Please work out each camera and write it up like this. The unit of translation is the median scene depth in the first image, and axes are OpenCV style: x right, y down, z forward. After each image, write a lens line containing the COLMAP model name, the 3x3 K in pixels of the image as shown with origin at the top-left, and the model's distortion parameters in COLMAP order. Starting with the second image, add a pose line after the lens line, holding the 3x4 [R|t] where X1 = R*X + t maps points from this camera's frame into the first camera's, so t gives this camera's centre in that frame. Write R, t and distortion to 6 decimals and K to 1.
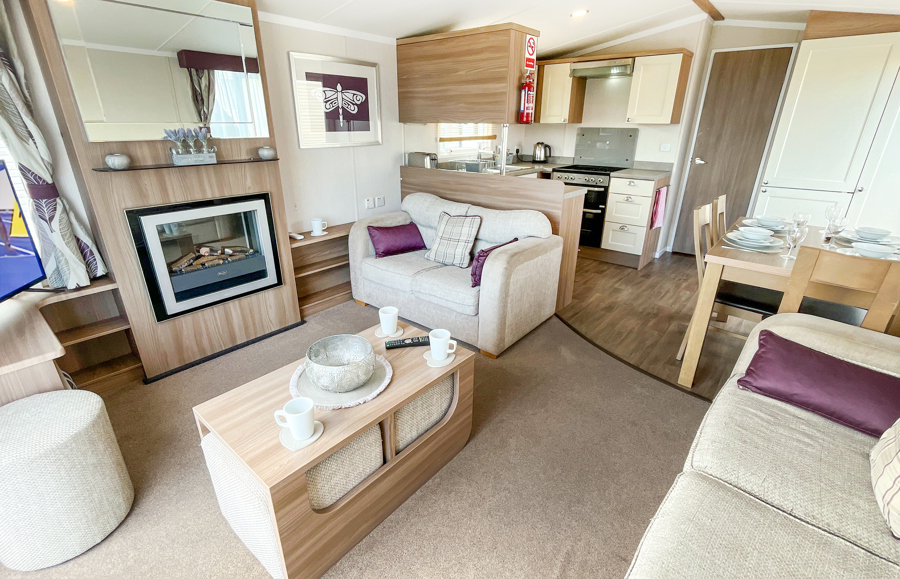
lens RADIAL K [[425.6, 0, 446.7], [0, 425.6, 291.2], [0, 0, 1]] dist [0.000330, -0.000200]
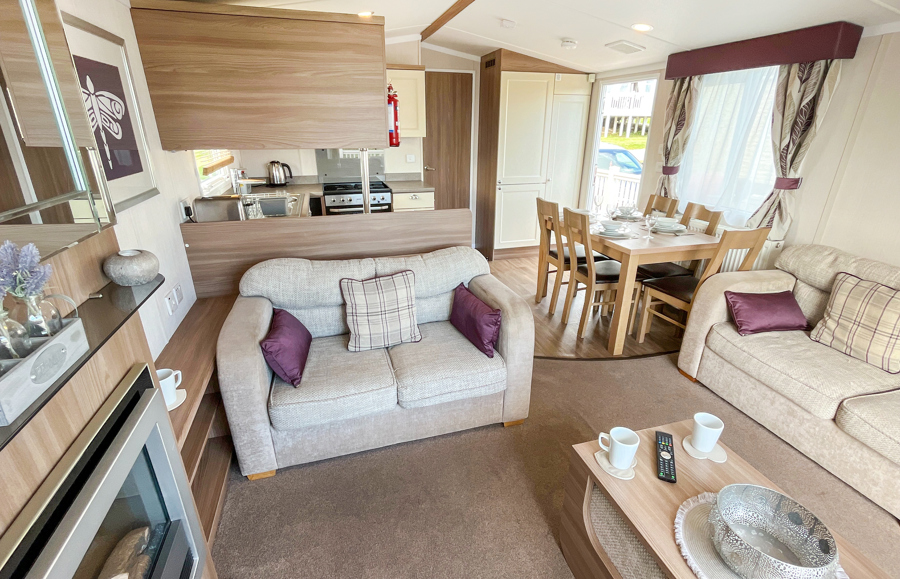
lens RADIAL K [[425.6, 0, 452.9], [0, 425.6, 286.9], [0, 0, 1]] dist [0.000330, -0.000200]
pose [[0.540083, -0.305163, 0.784338, -0.347373], [0.309909, 0.938574, 0.151774, -0.171239], [-0.782475, 0.161103, 0.601480, 0.349142]]
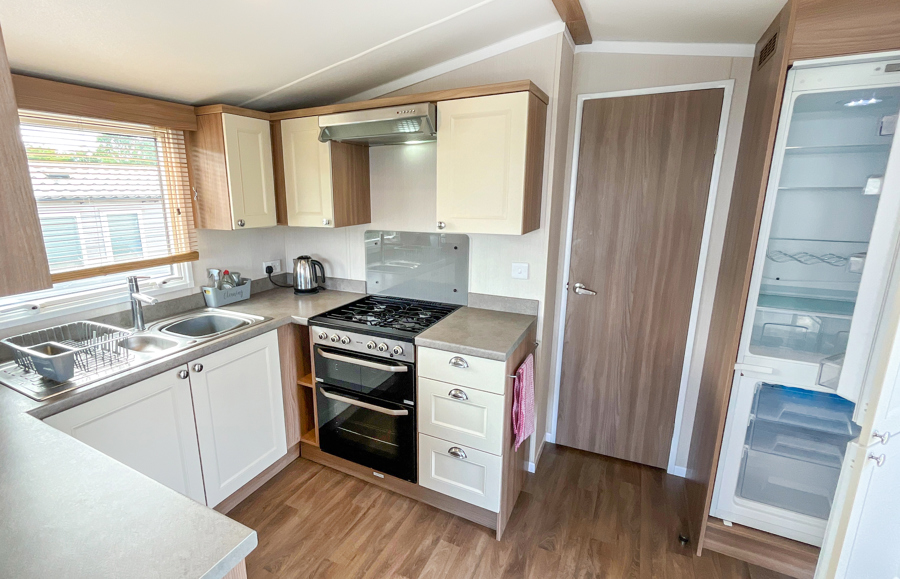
lens RADIAL K [[425.6, 0, 411.0], [0, 425.6, 281.2], [0, 0, 1]] dist [0.000330, -0.000200]
pose [[0.980352, -0.054939, 0.189449, 0.291738], [0.085252, 0.984106, -0.155778, -0.260772], [-0.177879, 0.168868, 0.969455, 0.536368]]
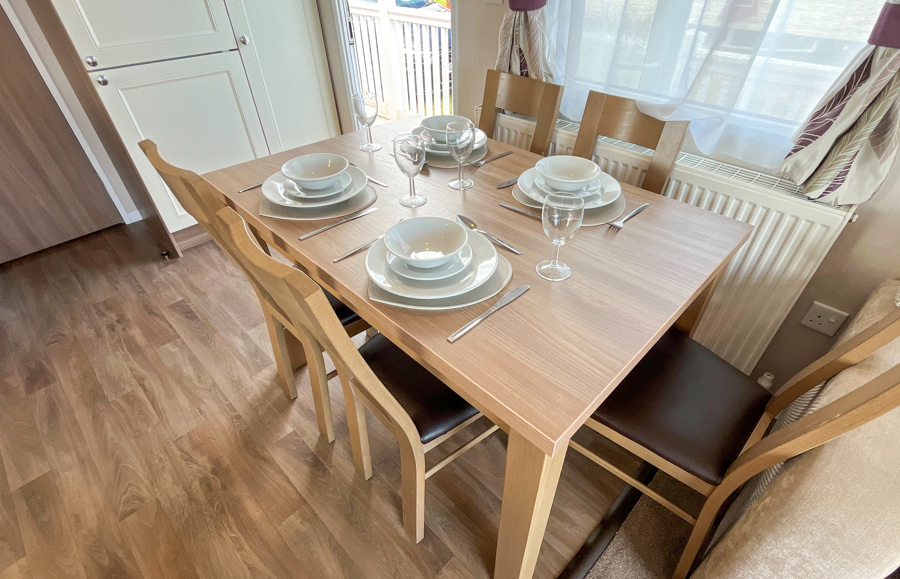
lens RADIAL K [[425.6, 0, 463.5], [0, 425.6, 302.8], [0, 0, 1]] dist [0.000330, -0.000200]
pose [[0.069773, -0.653704, 0.753527, 0.238864], [0.369101, 0.718677, 0.589294, -0.167125], [-0.926767, 0.237010, 0.291427, 0.491520]]
